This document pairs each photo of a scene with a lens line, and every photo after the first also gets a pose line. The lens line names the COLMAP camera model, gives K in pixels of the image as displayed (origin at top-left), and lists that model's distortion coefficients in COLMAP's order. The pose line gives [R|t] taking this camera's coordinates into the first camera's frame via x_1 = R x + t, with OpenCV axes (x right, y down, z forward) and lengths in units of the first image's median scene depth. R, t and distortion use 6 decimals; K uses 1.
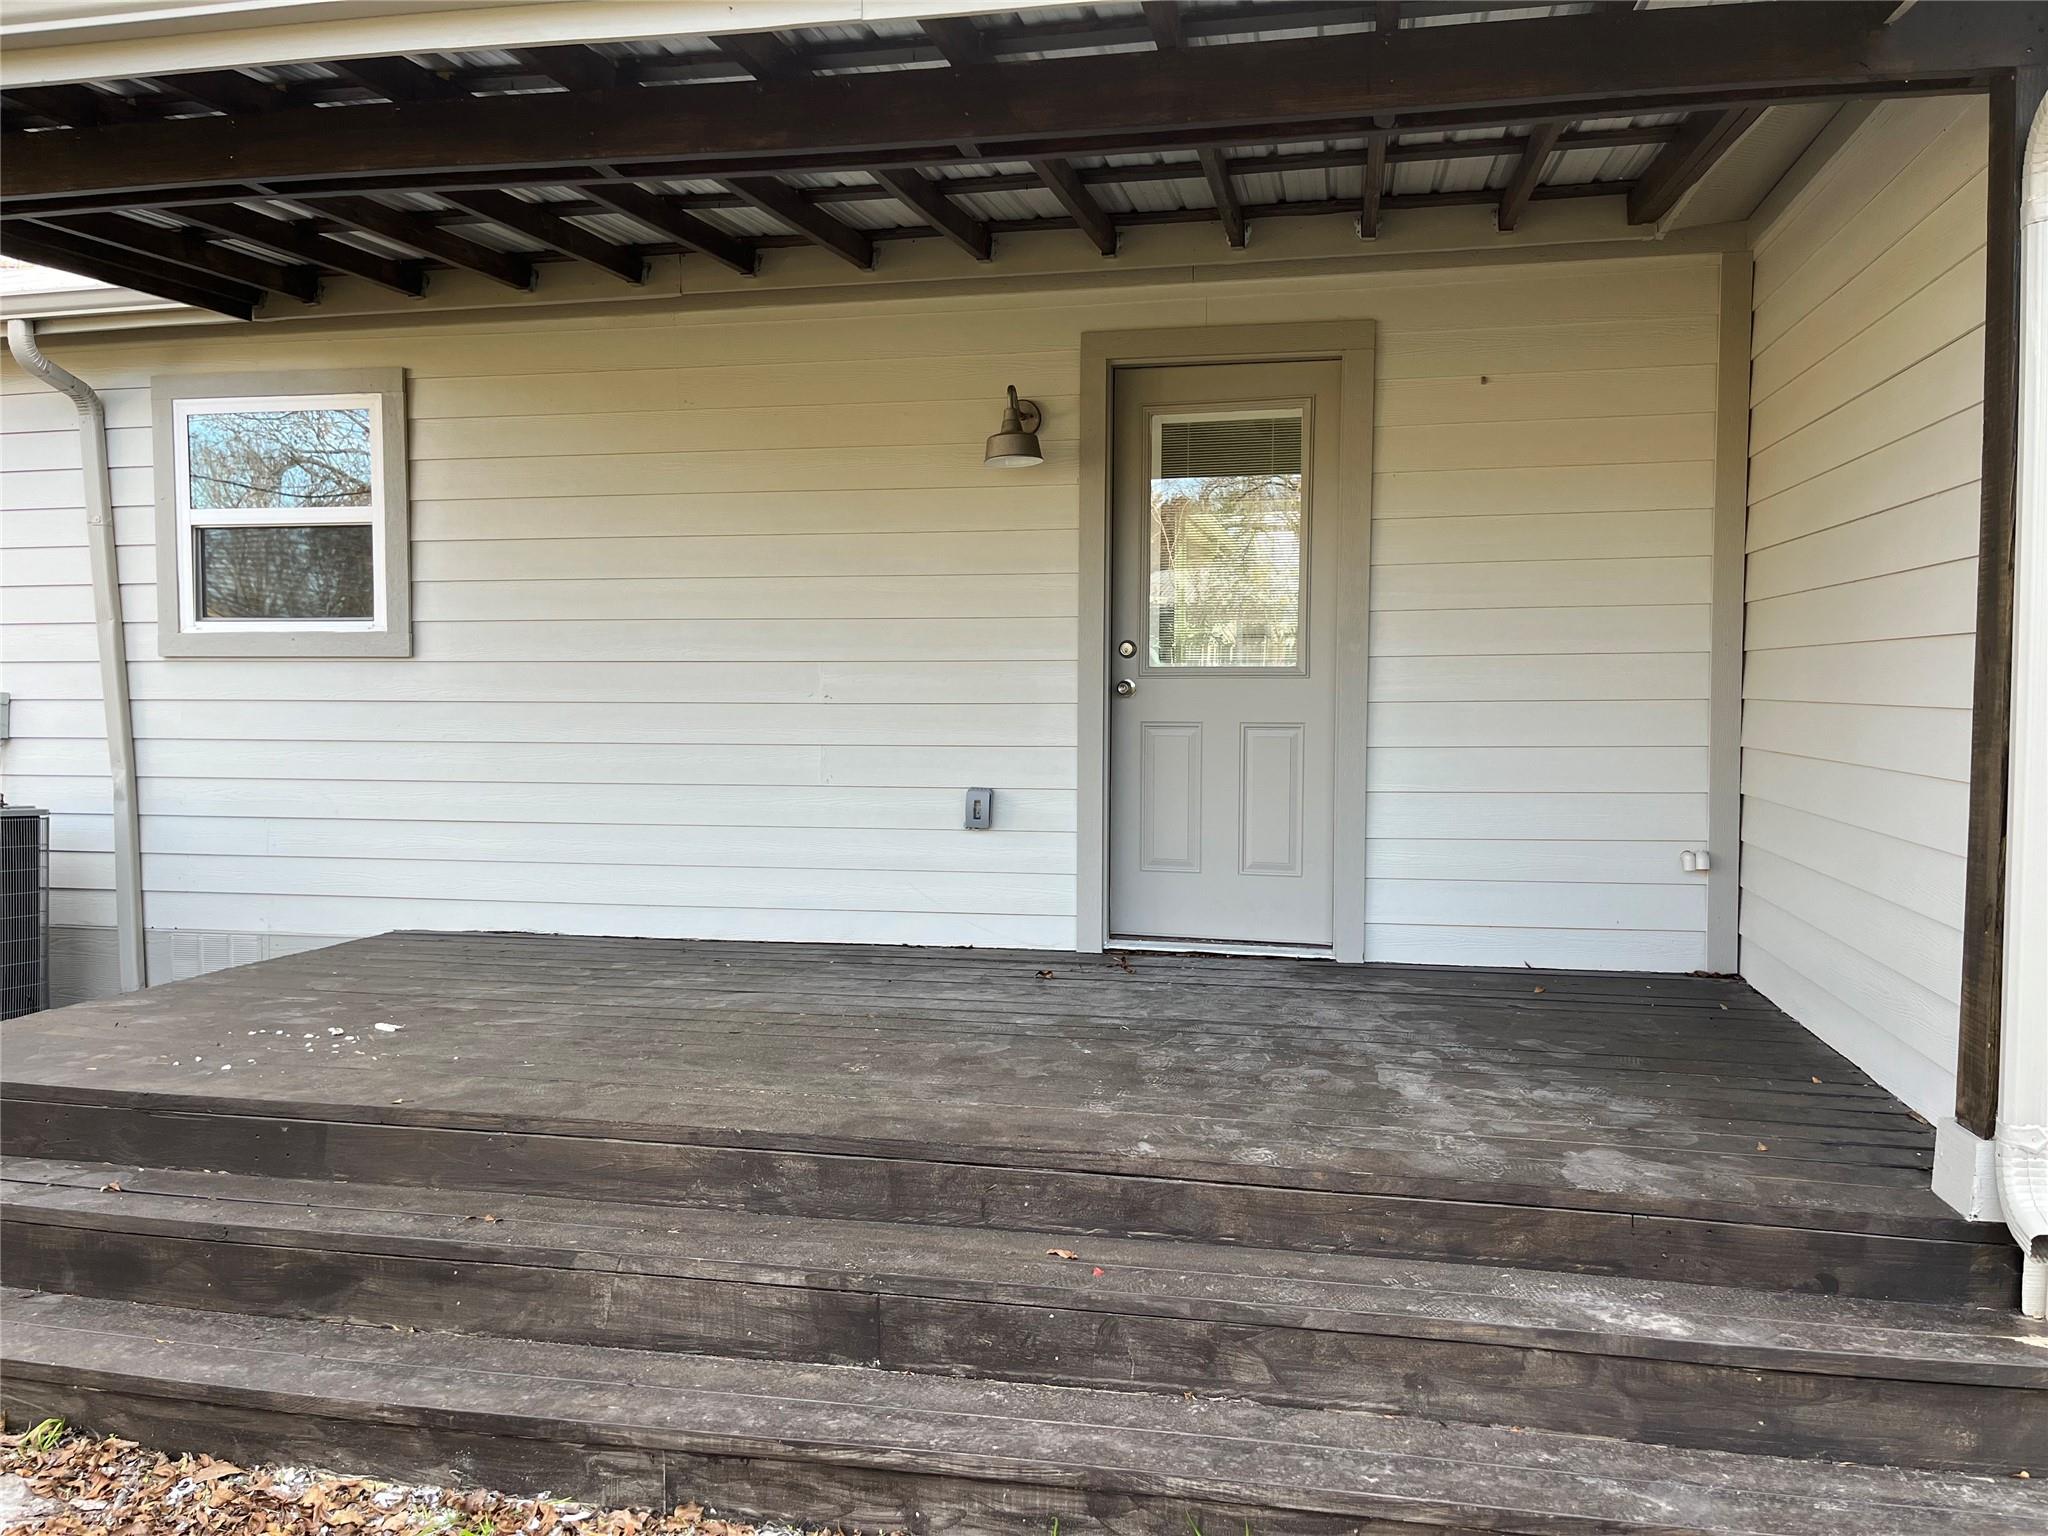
lens RADIAL K [[1550.2, 0, 1031.5], [0, 1550.2, 771.2], [0, 0, 1]] dist [0.063876, -0.085124]
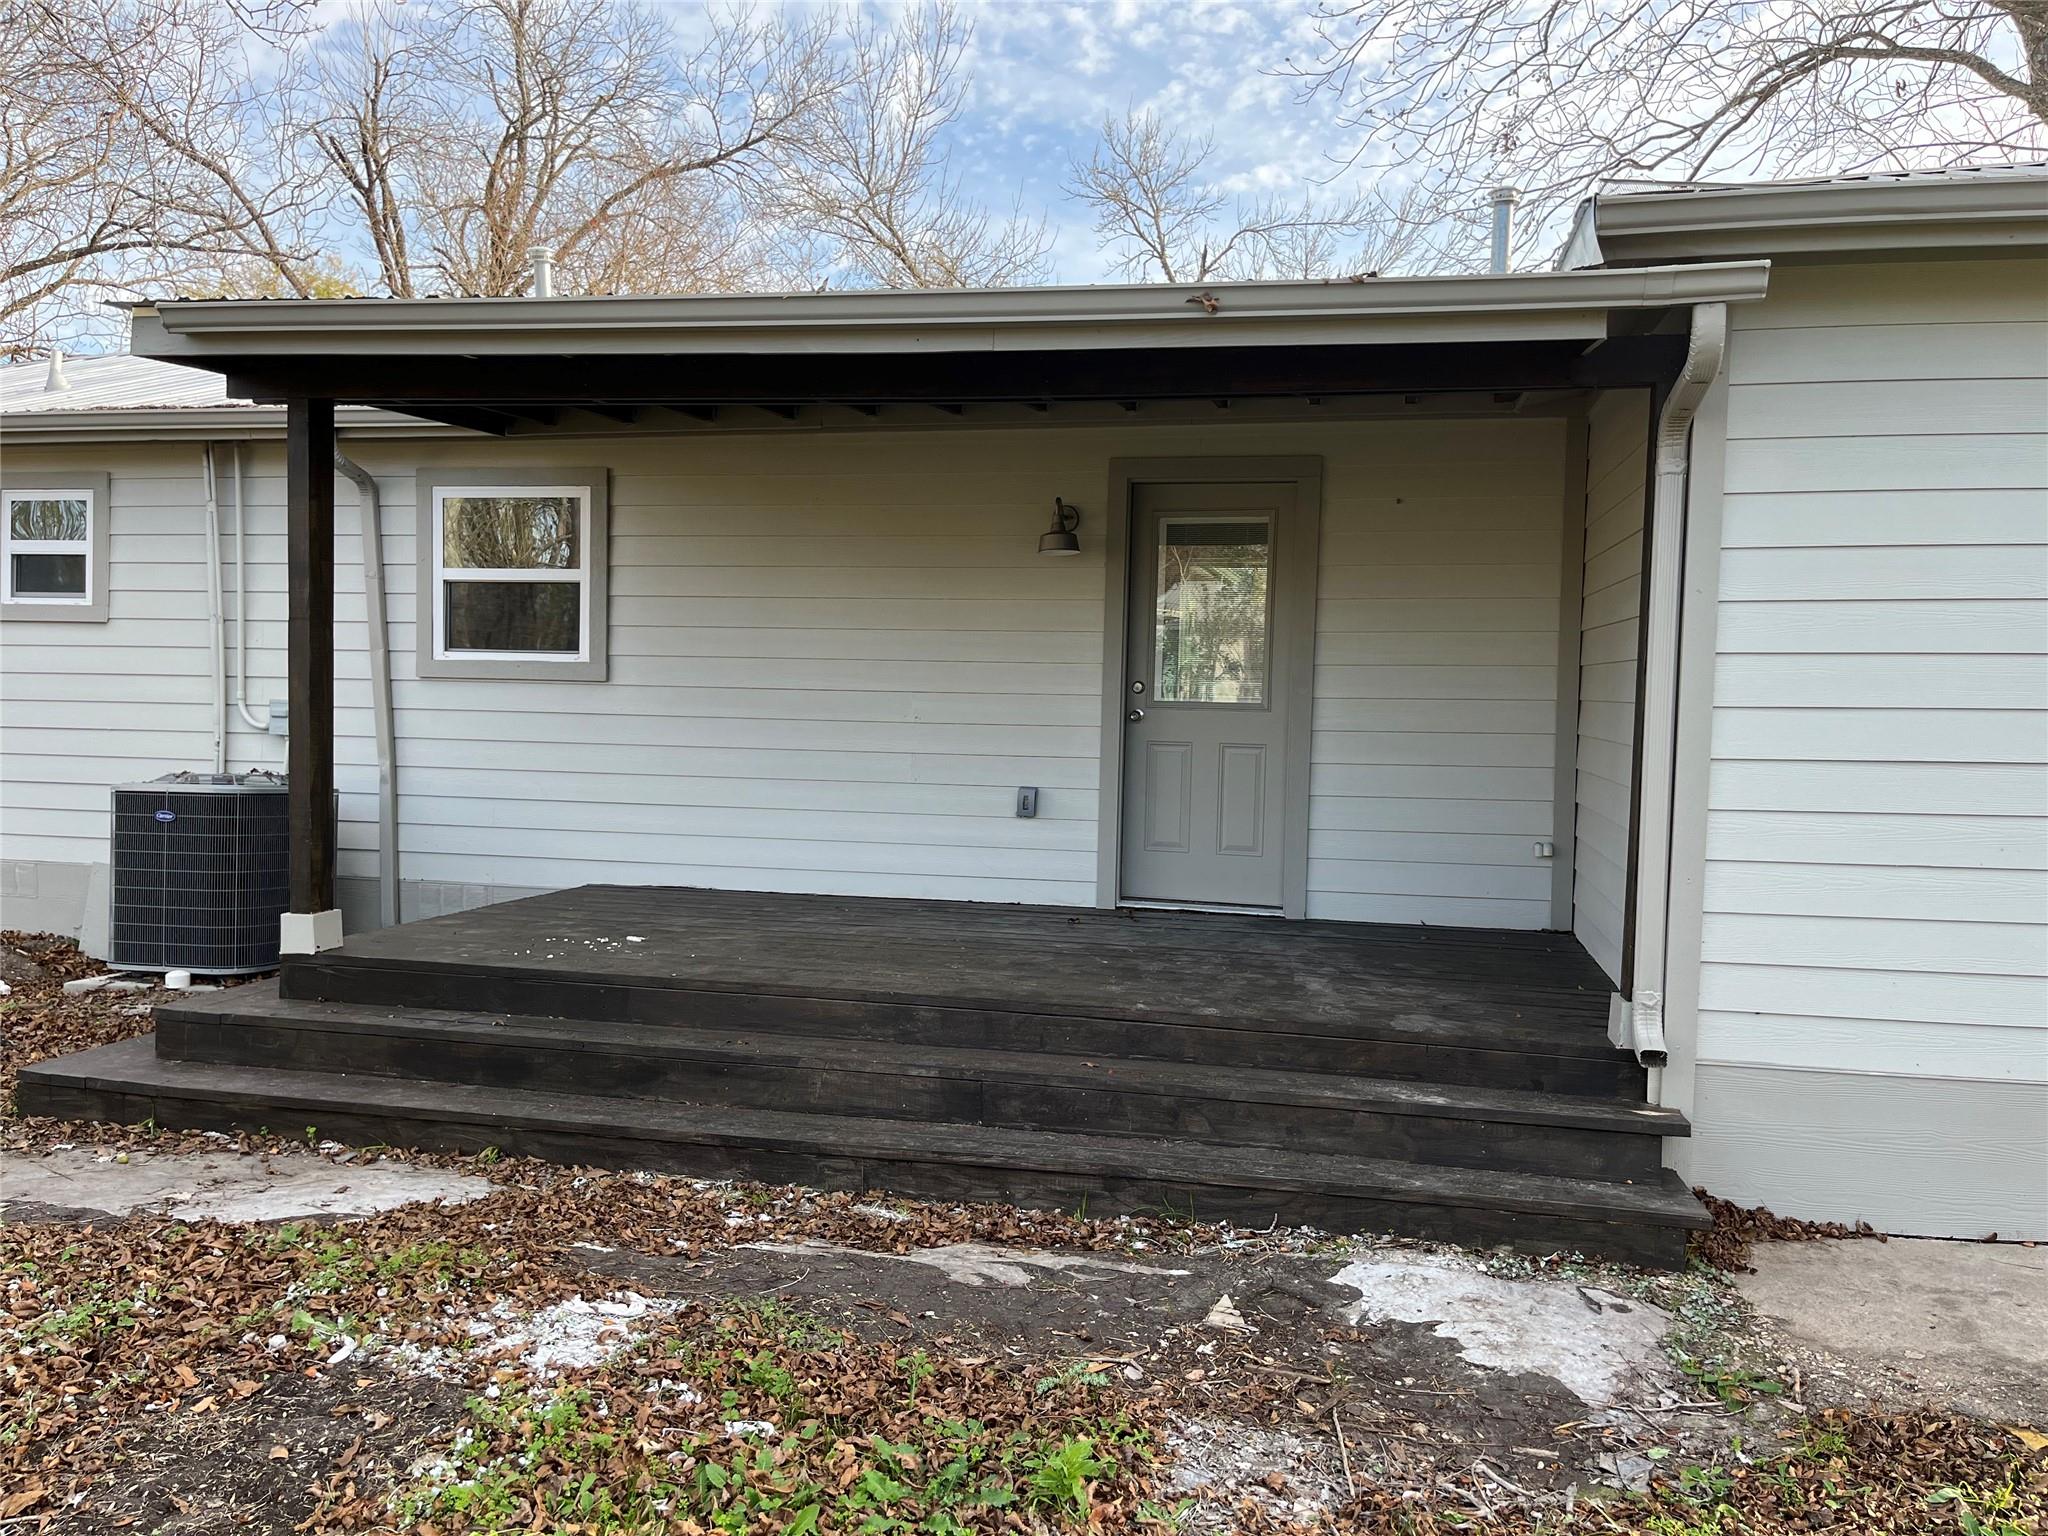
lens RADIAL K [[1550.2, 0, 1021.7], [0, 1550.2, 772.5], [0, 0, 1]] dist [0.063876, -0.085124]
pose [[0.999689, 0.020454, -0.014280, -0.021500], [-0.020462, 0.999791, -0.000418, -0.001336], [0.014269, 0.000710, 0.999898, -0.400537]]
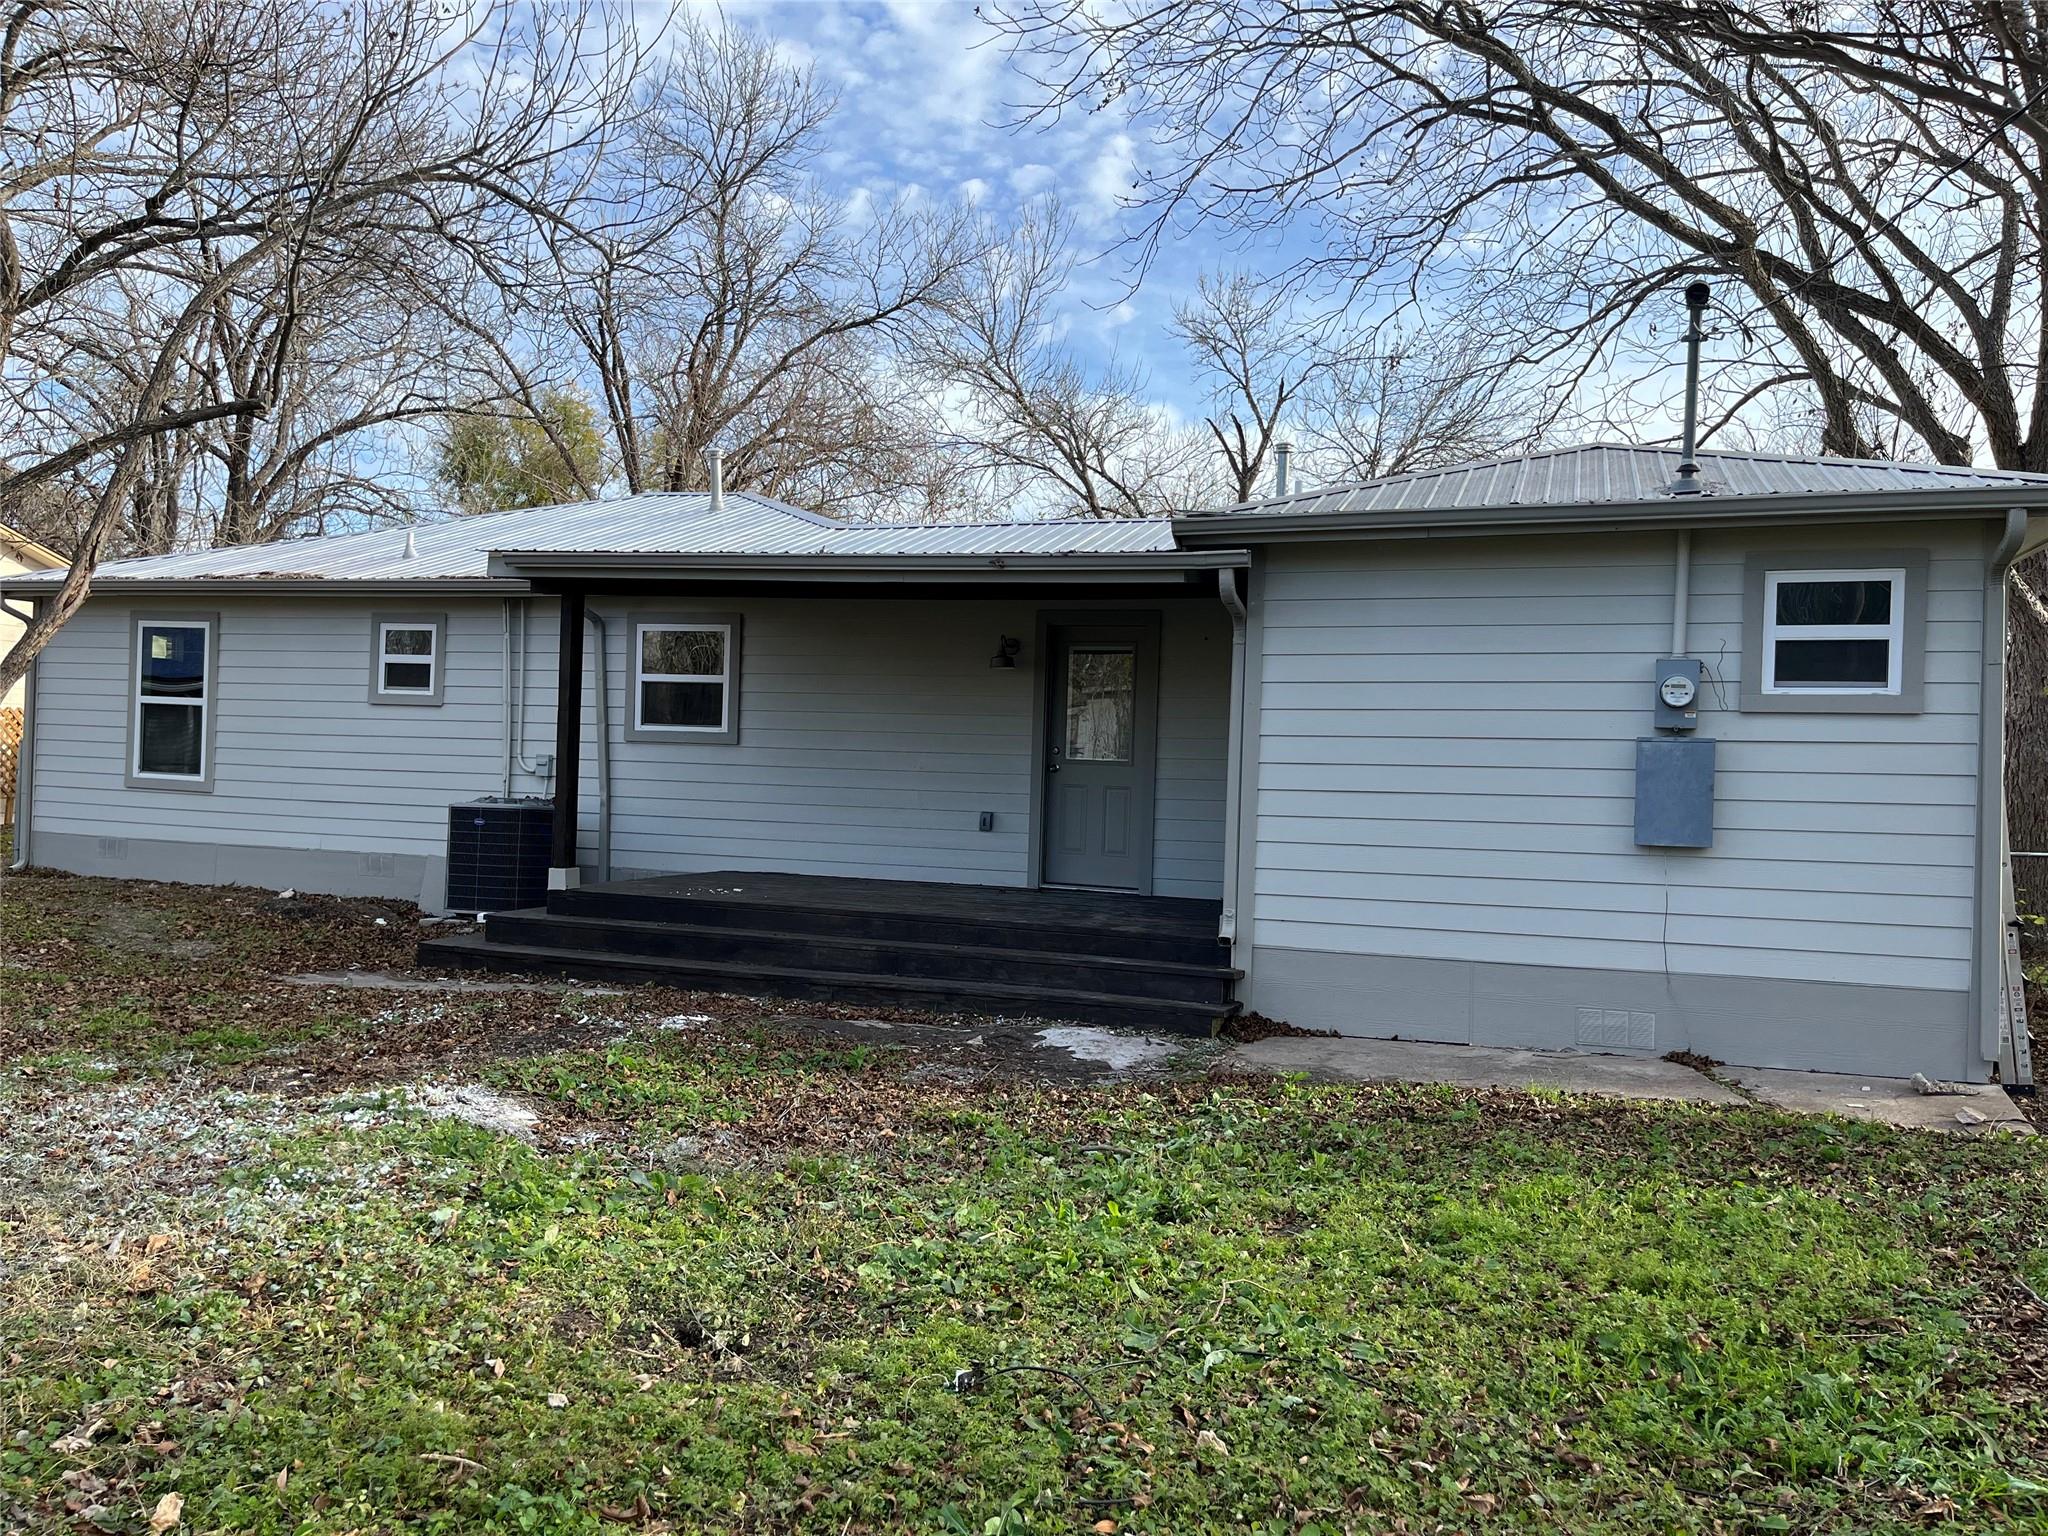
lens RADIAL K [[1550.2, 0, 1024.1], [0, 1550.2, 767.9], [0, 0, 1]] dist [0.063876, -0.085124]
pose [[0.990309, 0.030087, -0.135587, 0.344064], [-0.036052, 0.998477, -0.041754, 0.041730], [0.134124, 0.046237, 0.989885, -1.278129]]
